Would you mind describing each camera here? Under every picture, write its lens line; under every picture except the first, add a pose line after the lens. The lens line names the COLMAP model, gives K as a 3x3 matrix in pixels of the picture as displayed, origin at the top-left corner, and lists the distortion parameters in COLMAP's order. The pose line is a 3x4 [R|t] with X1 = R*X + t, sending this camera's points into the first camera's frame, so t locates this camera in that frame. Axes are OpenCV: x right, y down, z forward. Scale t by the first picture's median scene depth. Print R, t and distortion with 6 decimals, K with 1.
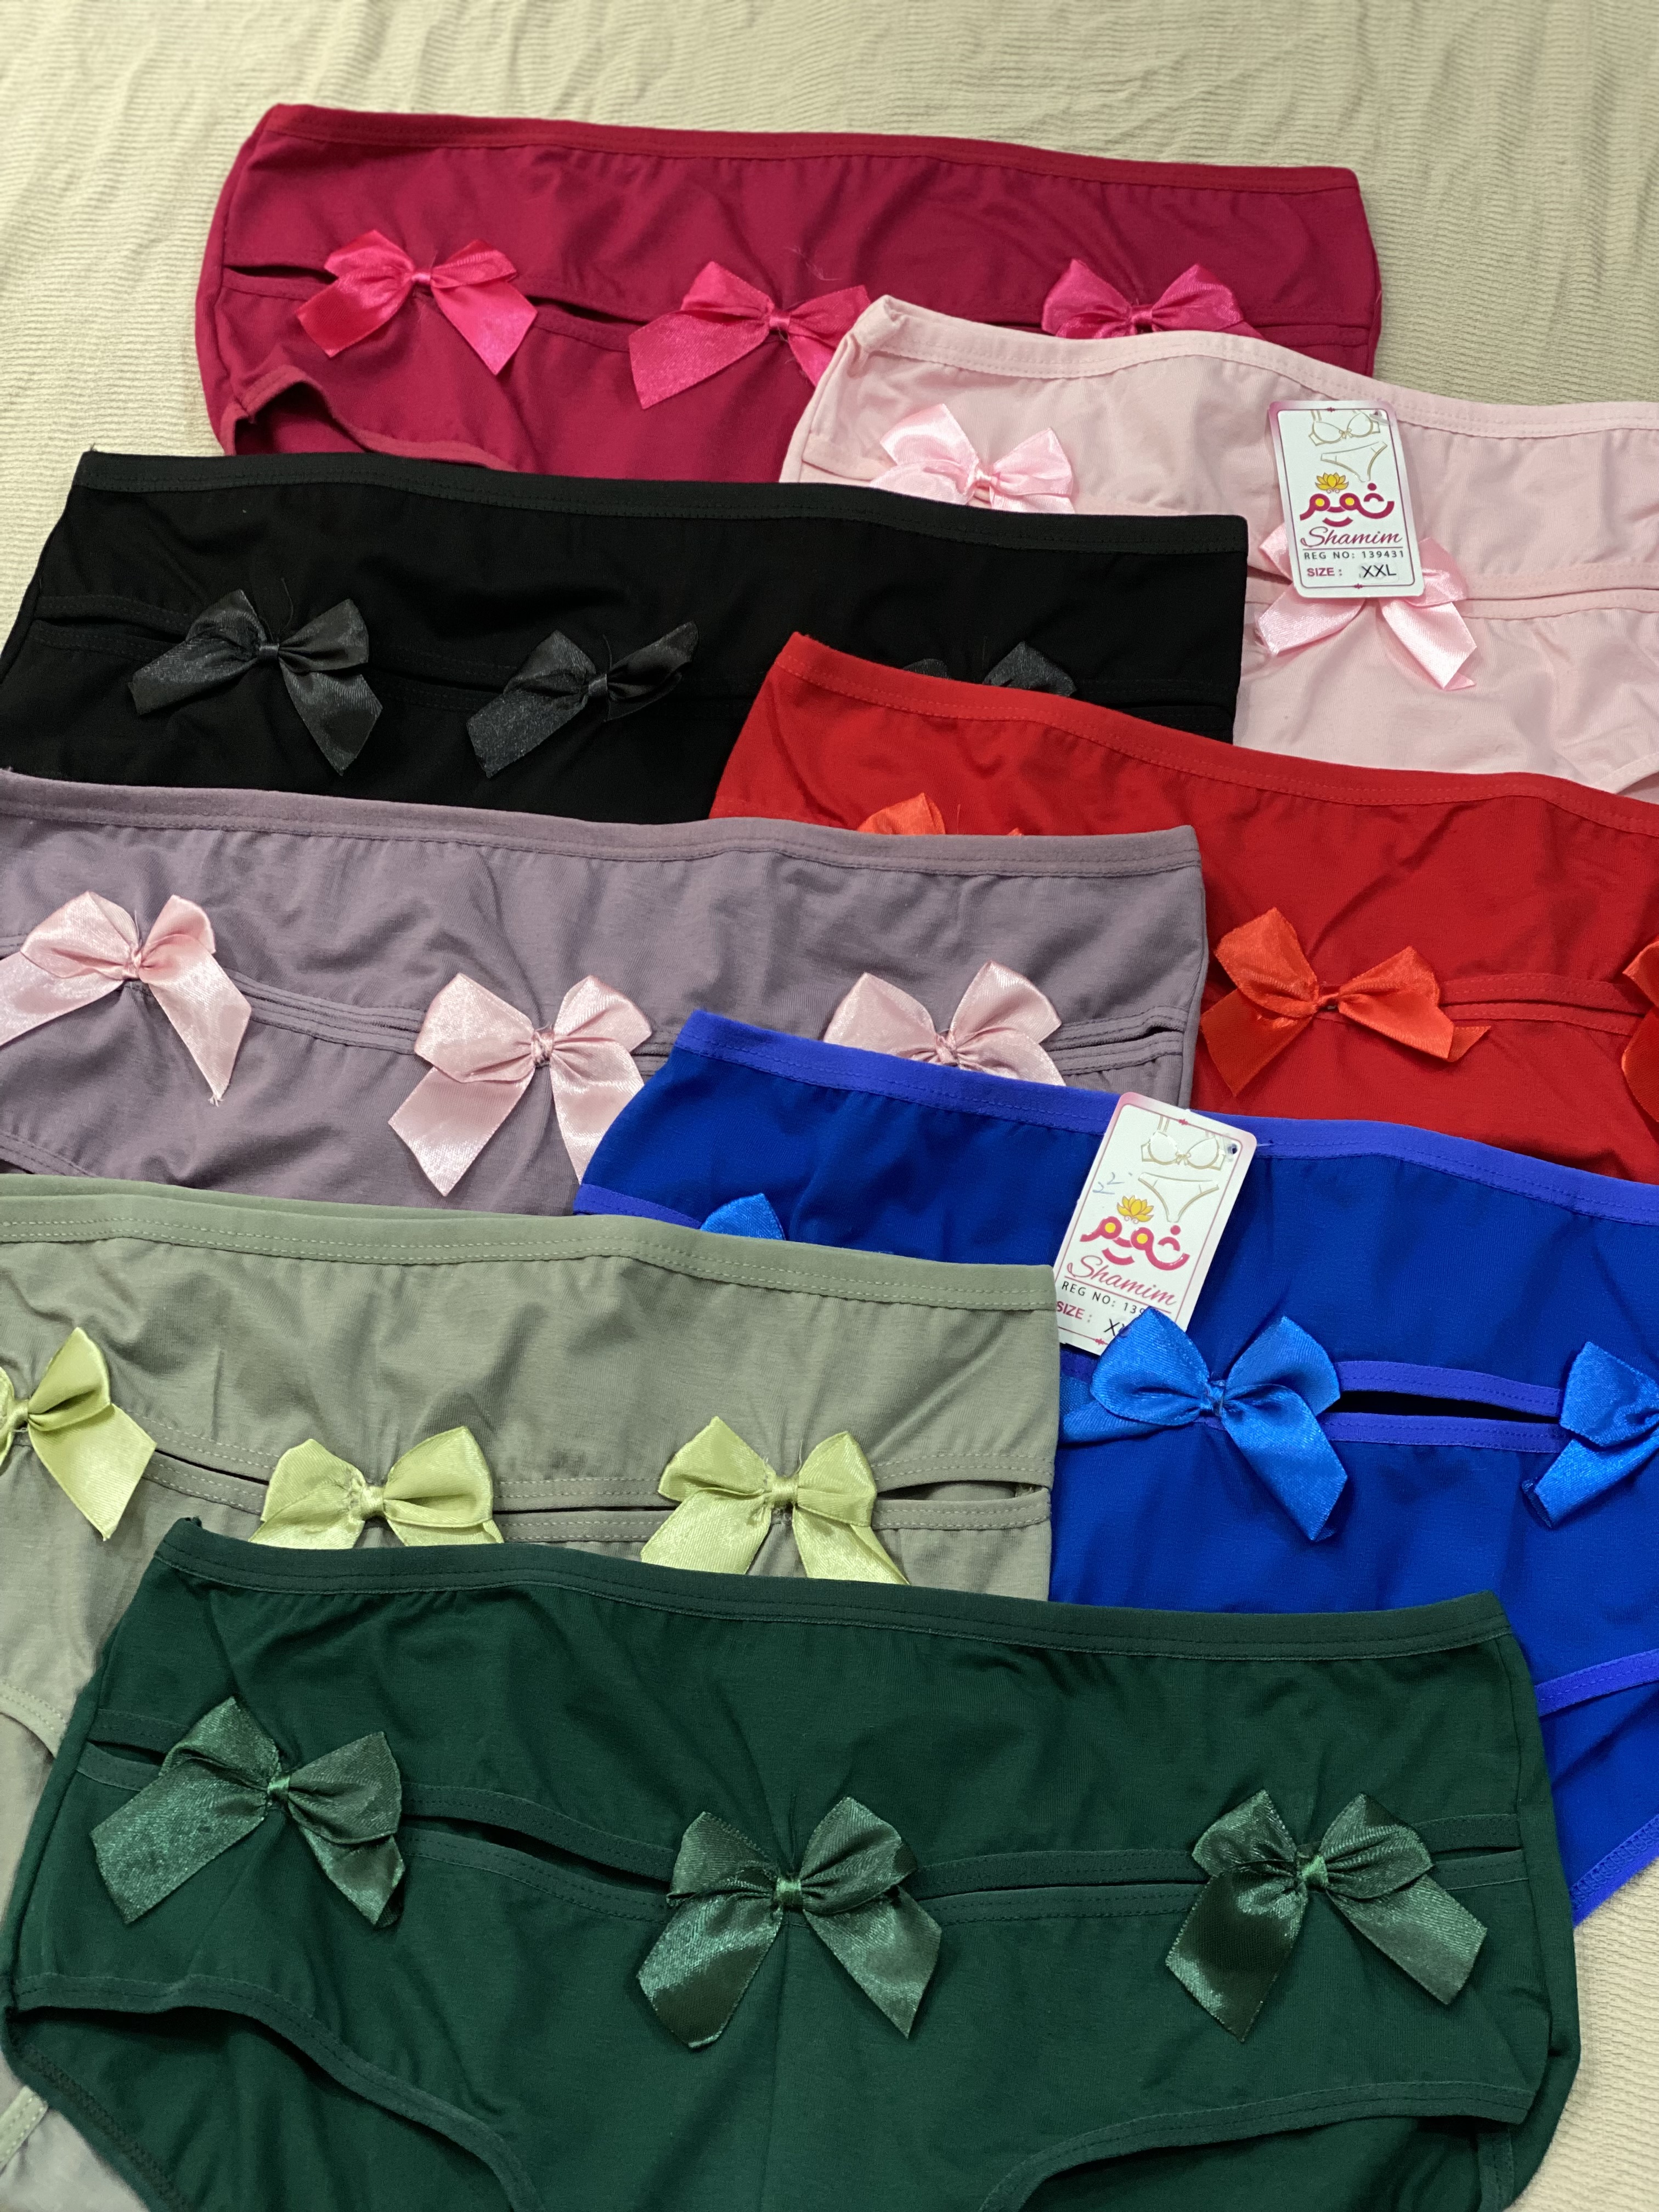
lens RADIAL K [[3280.2, 0, 817.8], [0, 3280.2, 1132.4], [0, 0, 1]] dist [0.106363, -0.149871]
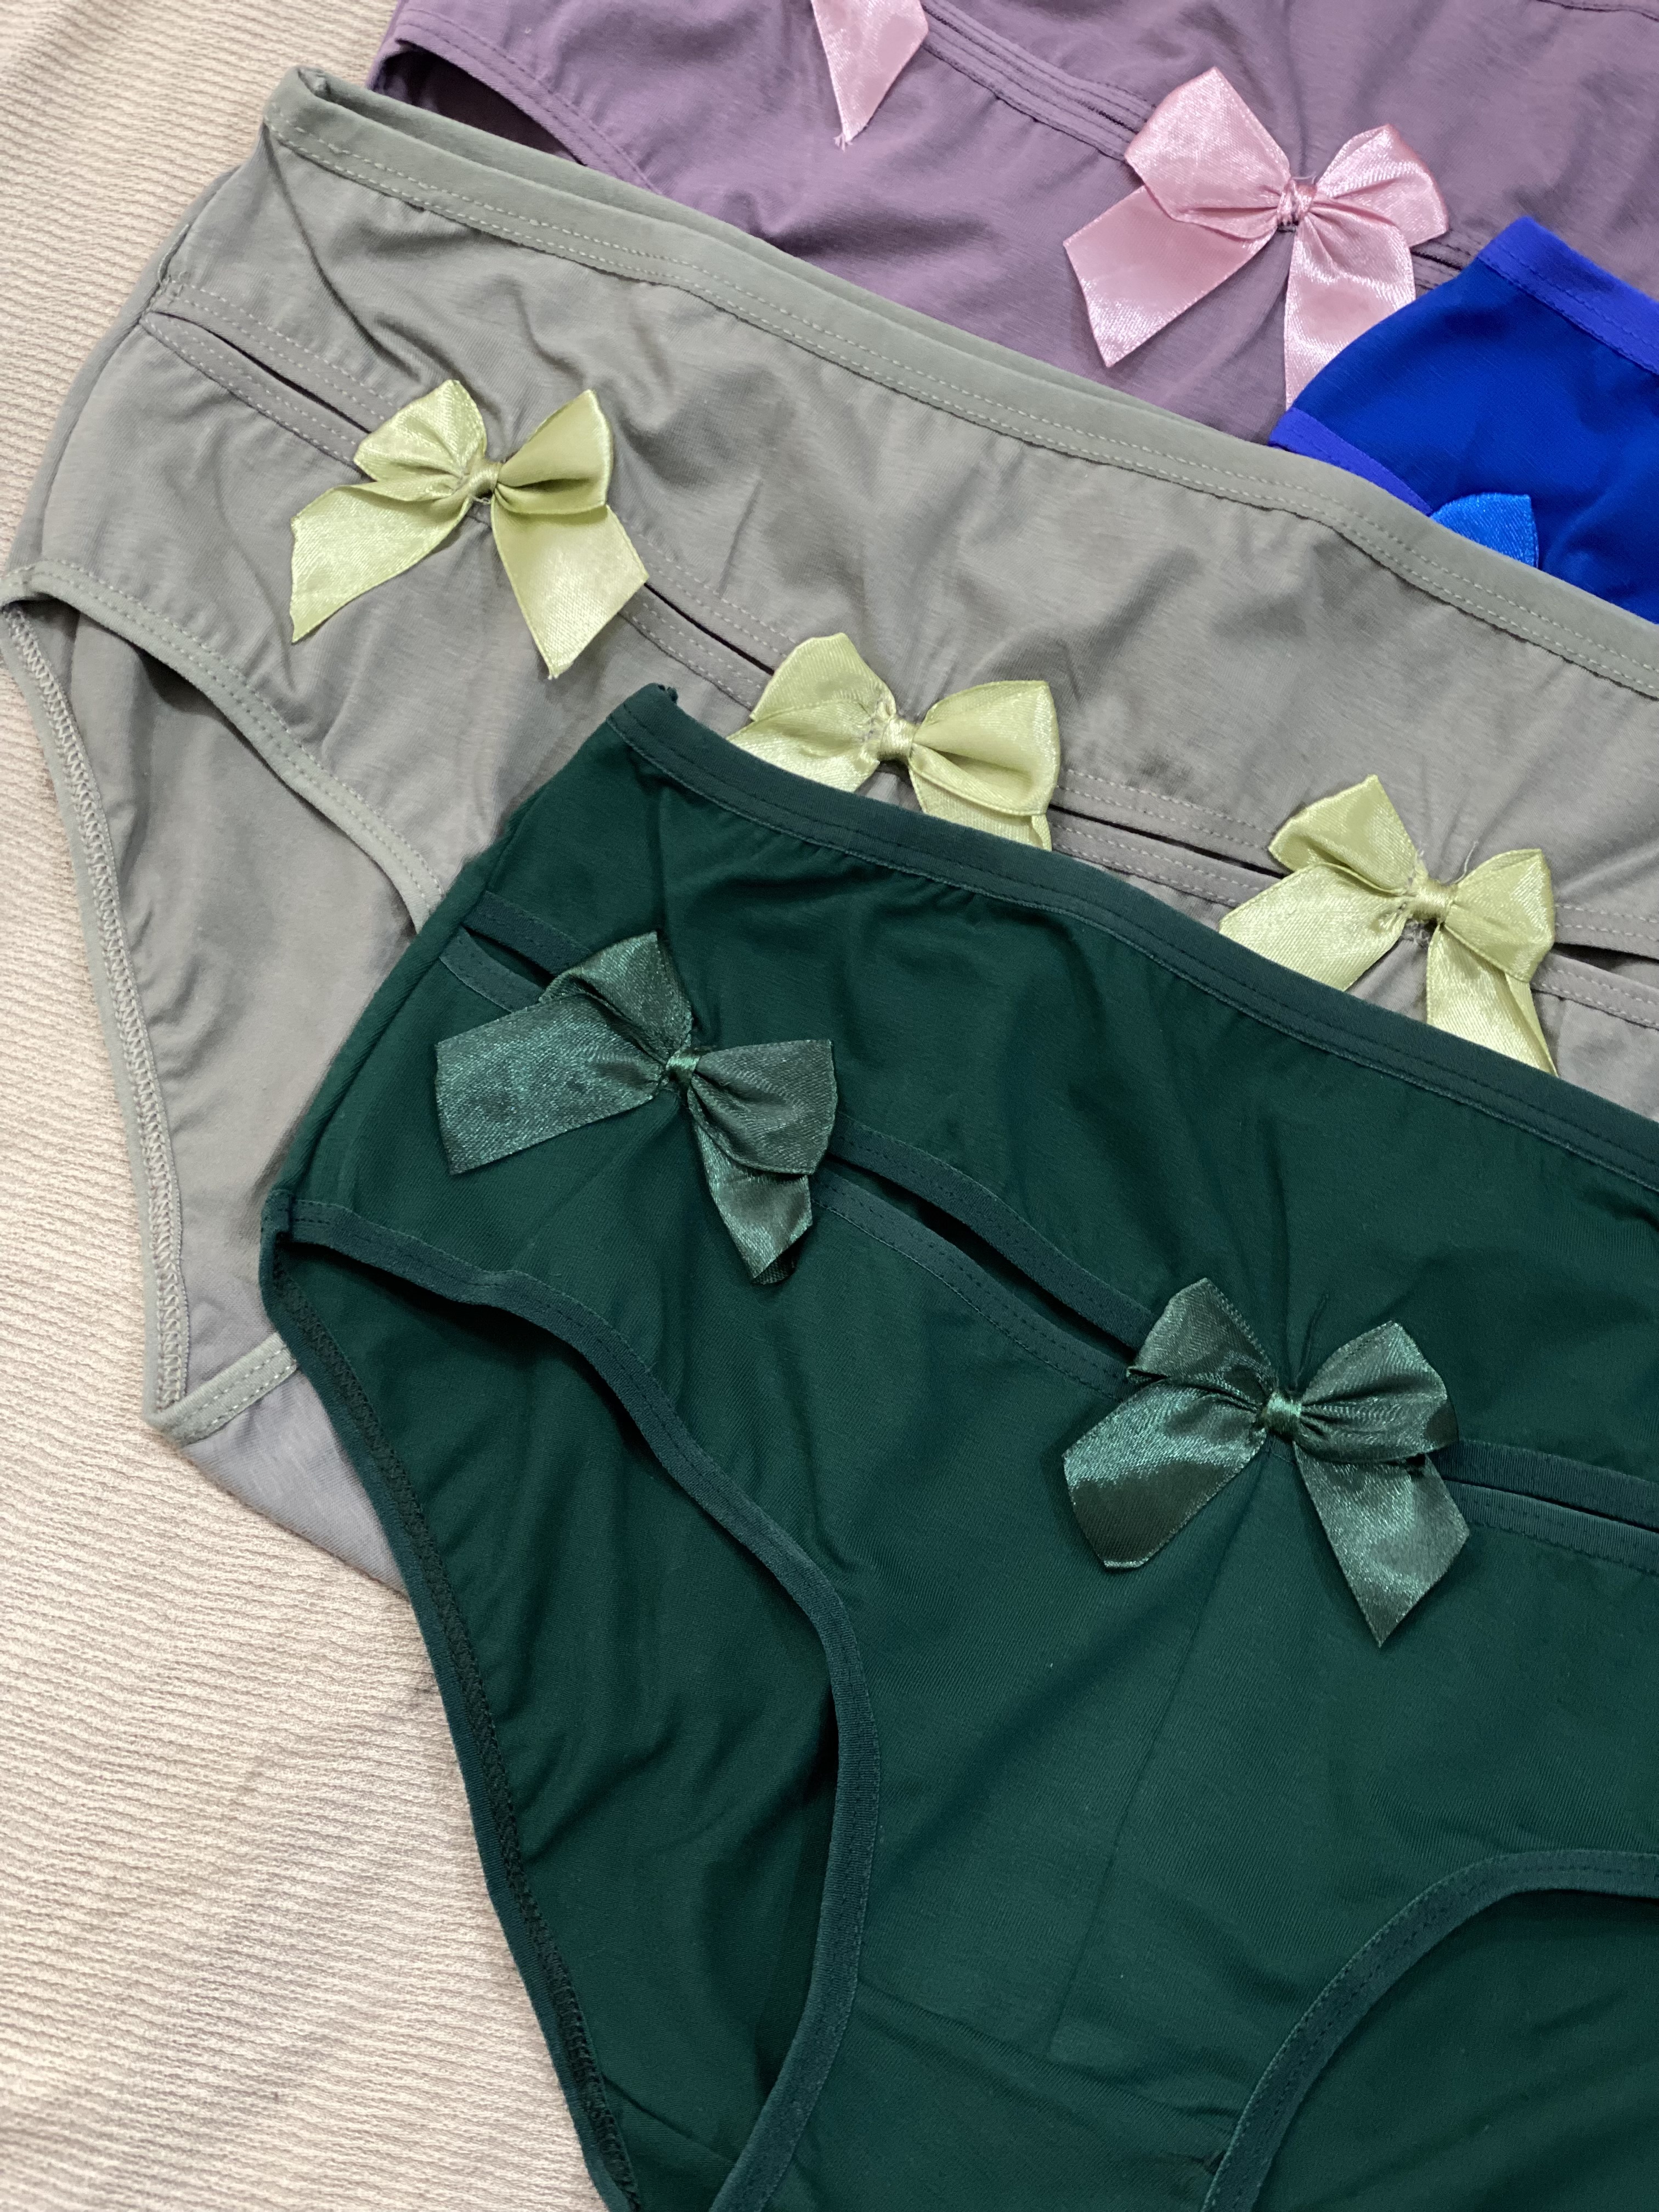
lens RADIAL K [[3368.3, 0, 829.5], [0, 3368.3, 1106.0], [0, 0, 1]] dist [0.082017, -0.039287]
pose [[0.946550, 0.317797, -0.055203, -0.078898], [-0.297496, 0.926270, 0.231343, 0.016084], [0.124653, -0.202555, 0.971305, 0.230106]]
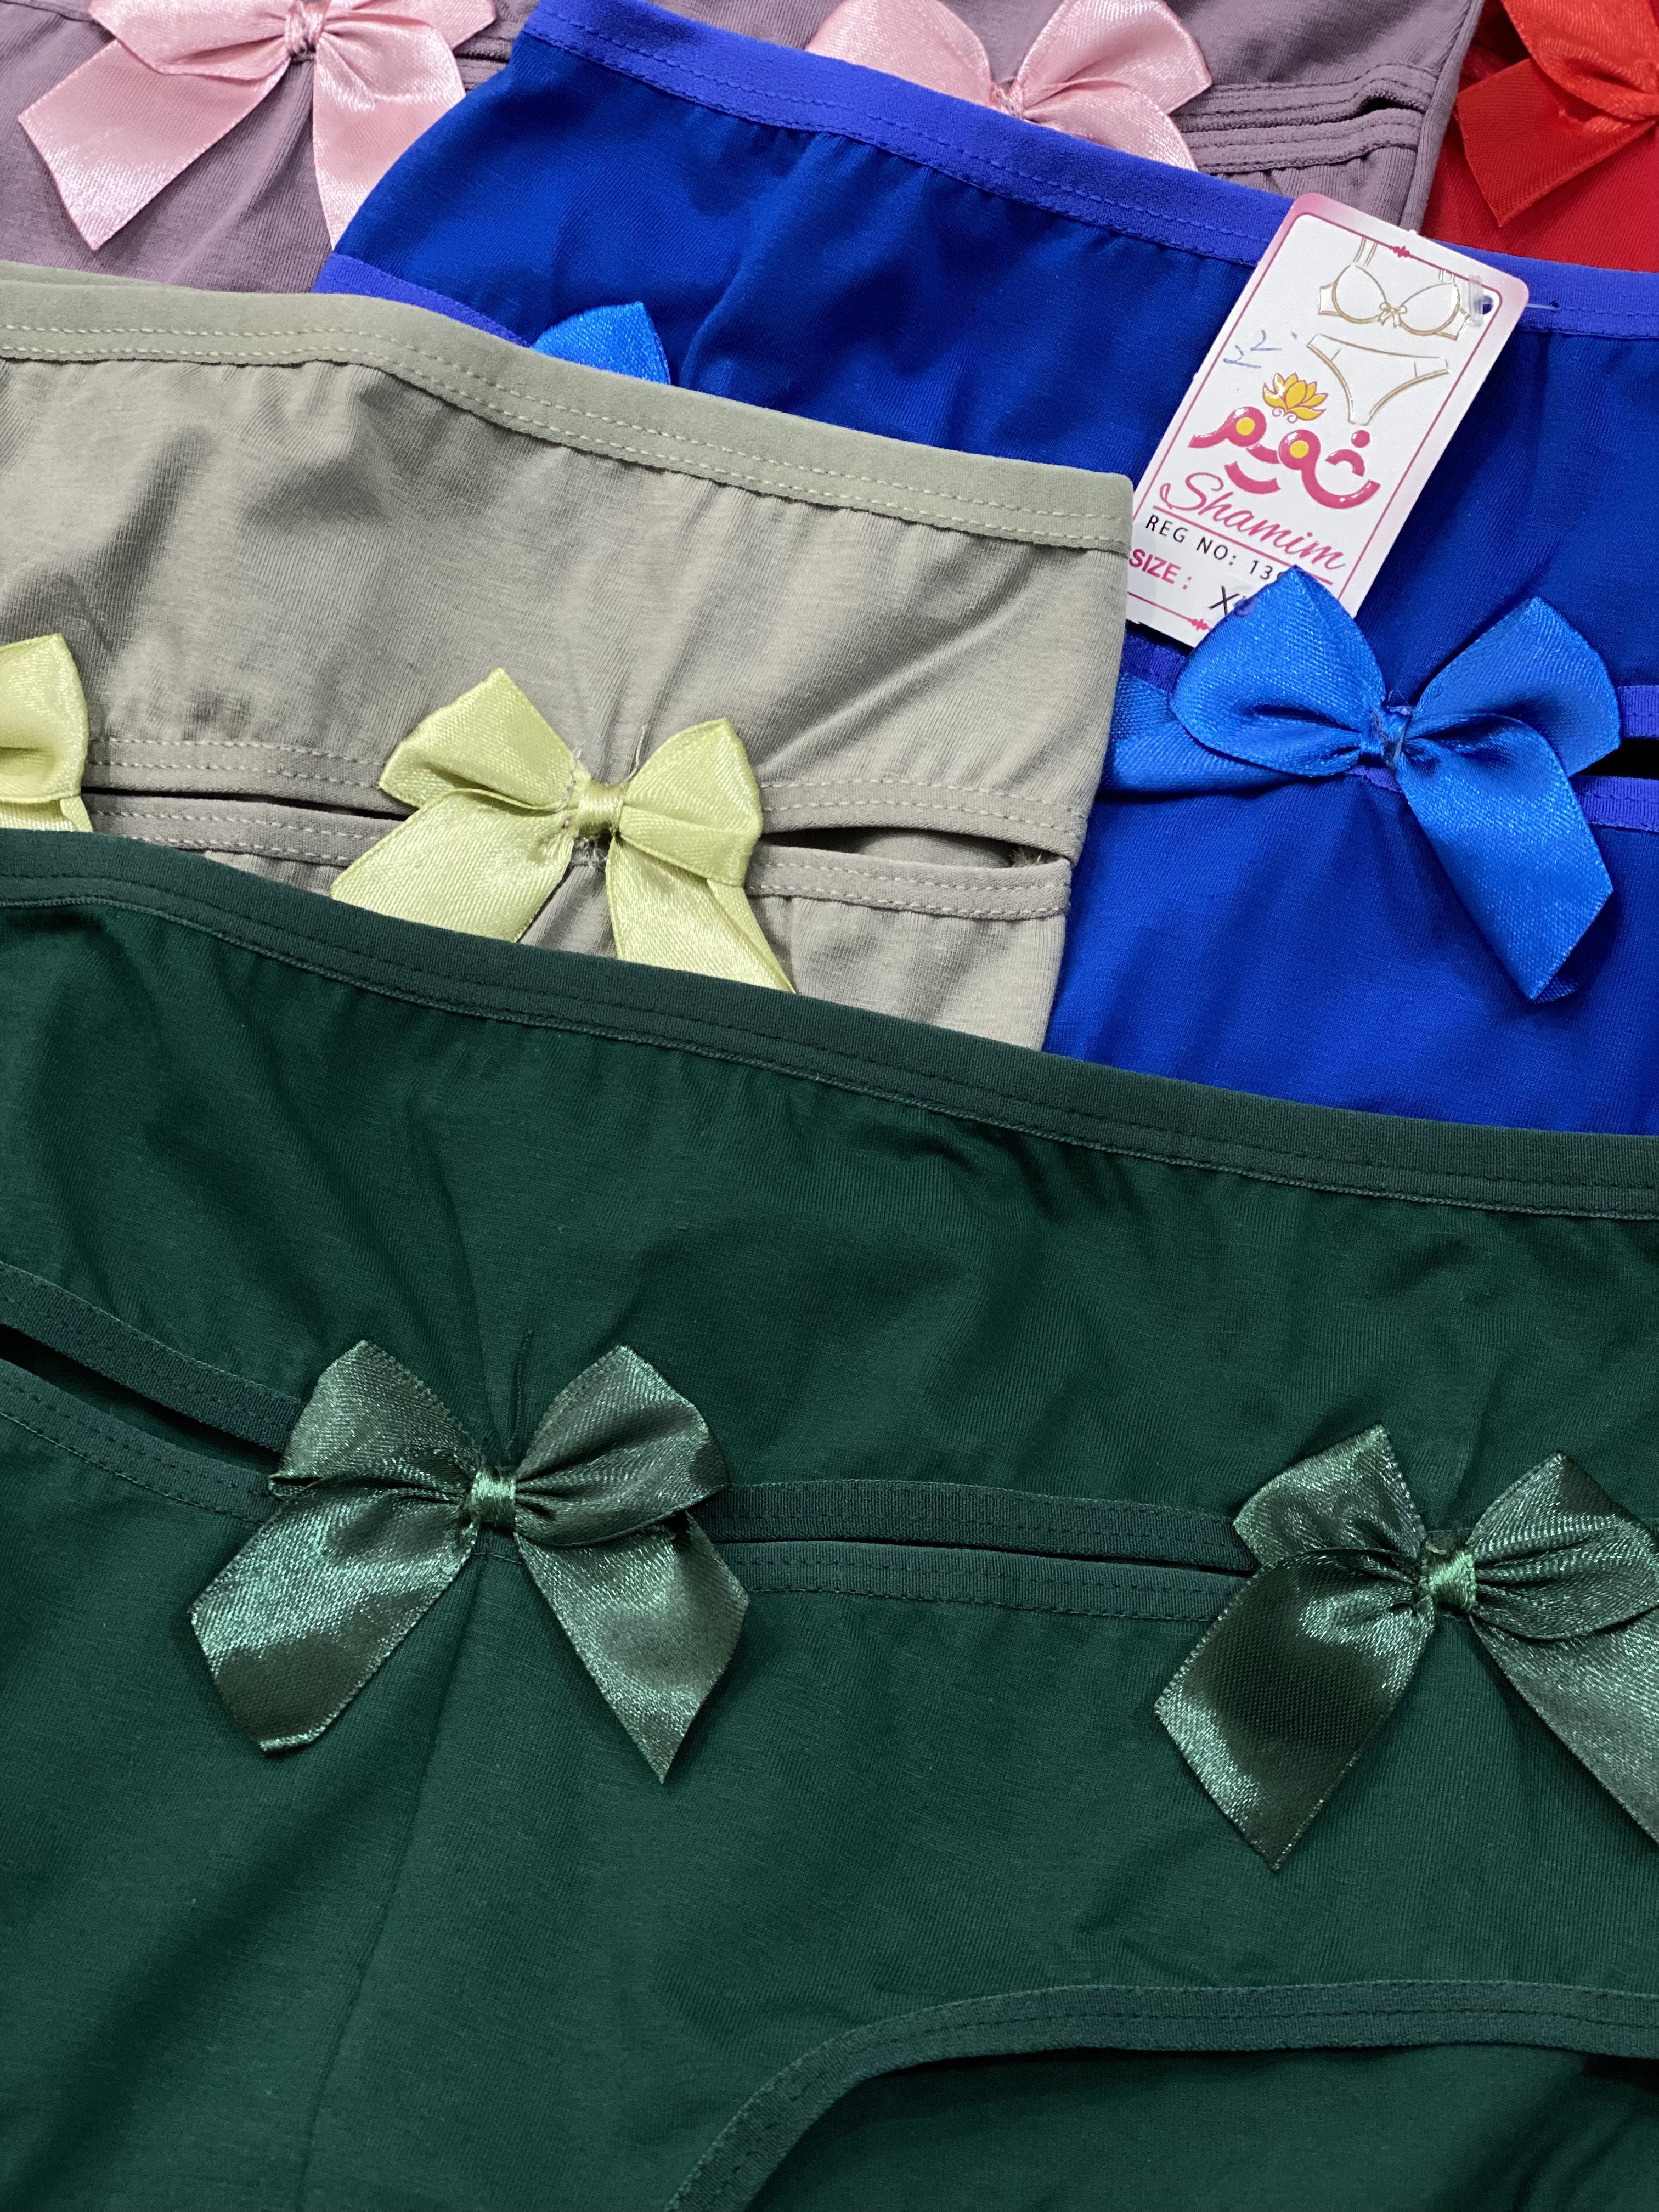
lens RADIAL K [[3271.5, 0, 833.6], [0, 3271.5, 1146.6], [0, 0, 1]] dist [0.060694, -0.035221]
pose [[0.991532, 0.118652, -0.052783, 0.063468], [-0.112055, 0.987136, 0.114042, 0.094298], [0.065636, -0.107162, 0.992073, 0.425189]]
